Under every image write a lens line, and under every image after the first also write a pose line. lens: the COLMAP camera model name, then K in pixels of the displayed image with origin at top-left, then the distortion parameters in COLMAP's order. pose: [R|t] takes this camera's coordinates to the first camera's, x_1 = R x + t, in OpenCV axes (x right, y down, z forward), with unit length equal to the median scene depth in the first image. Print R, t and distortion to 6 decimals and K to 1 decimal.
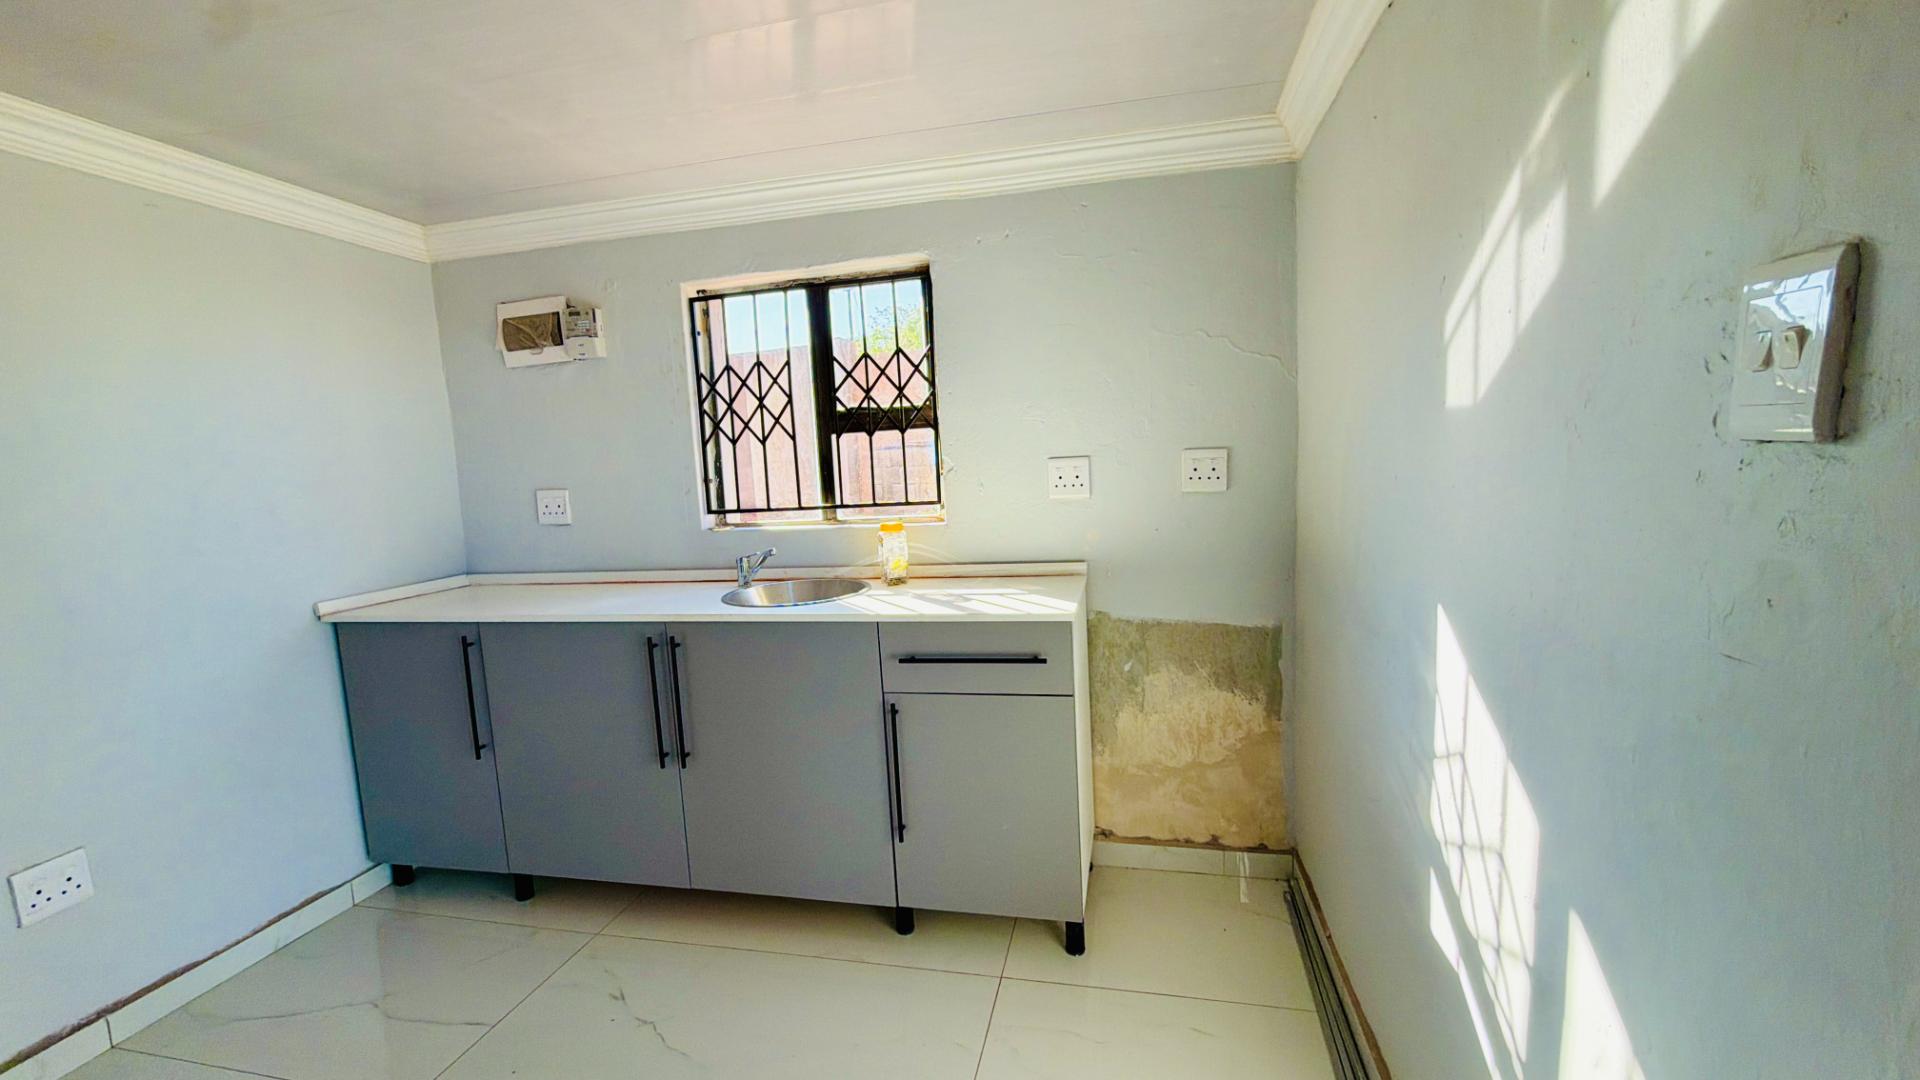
lens RADIAL K [[761.6, 0, 956.2], [0, 761.6, 538.5], [0, 0, 1]] dist [0.000932, 0.000378]
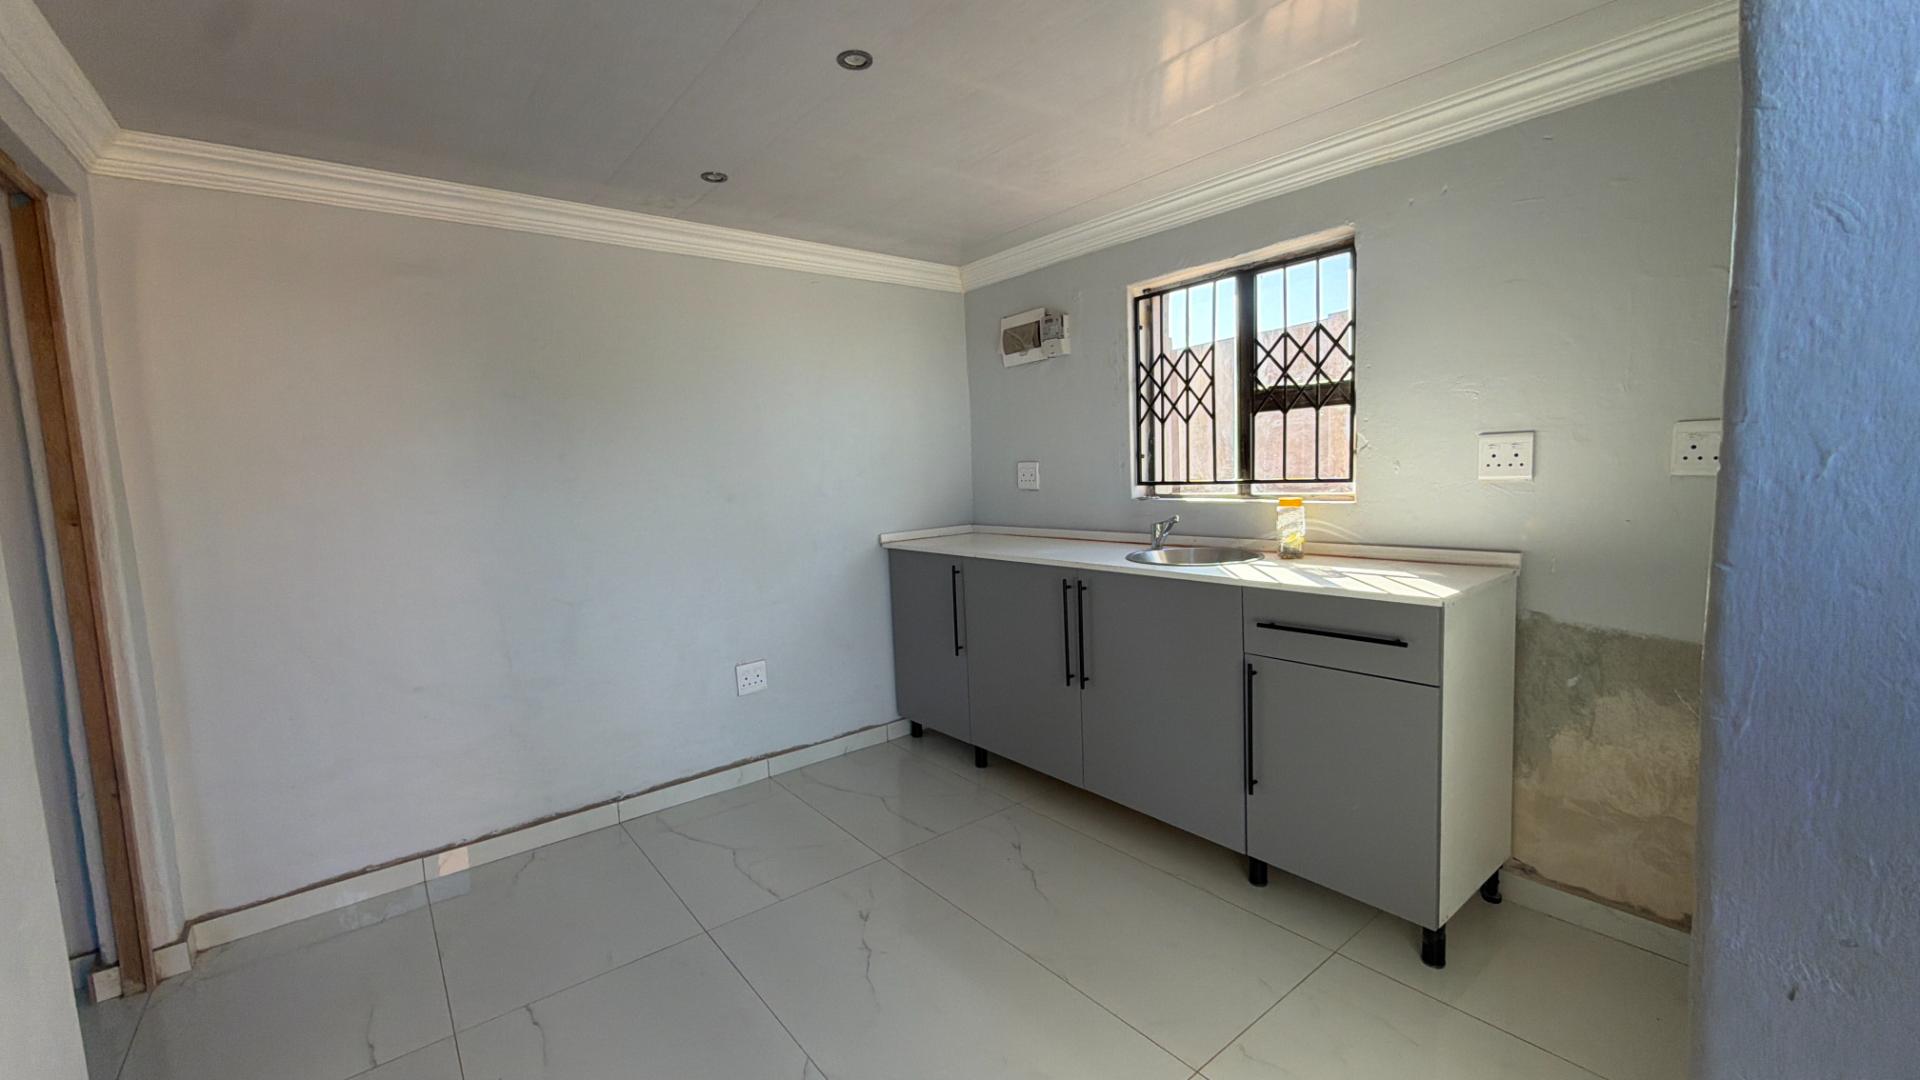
lens RADIAL K [[761.6, 0, 965.1], [0, 761.6, 532.5], [0, 0, 1]] dist [0.000932, 0.000378]
pose [[0.788302, 0.072525, -0.611000, 0.197726], [-0.061848, 0.997339, 0.038588, 0.012899], [0.612173, 0.007370, 0.790690, -0.076529]]
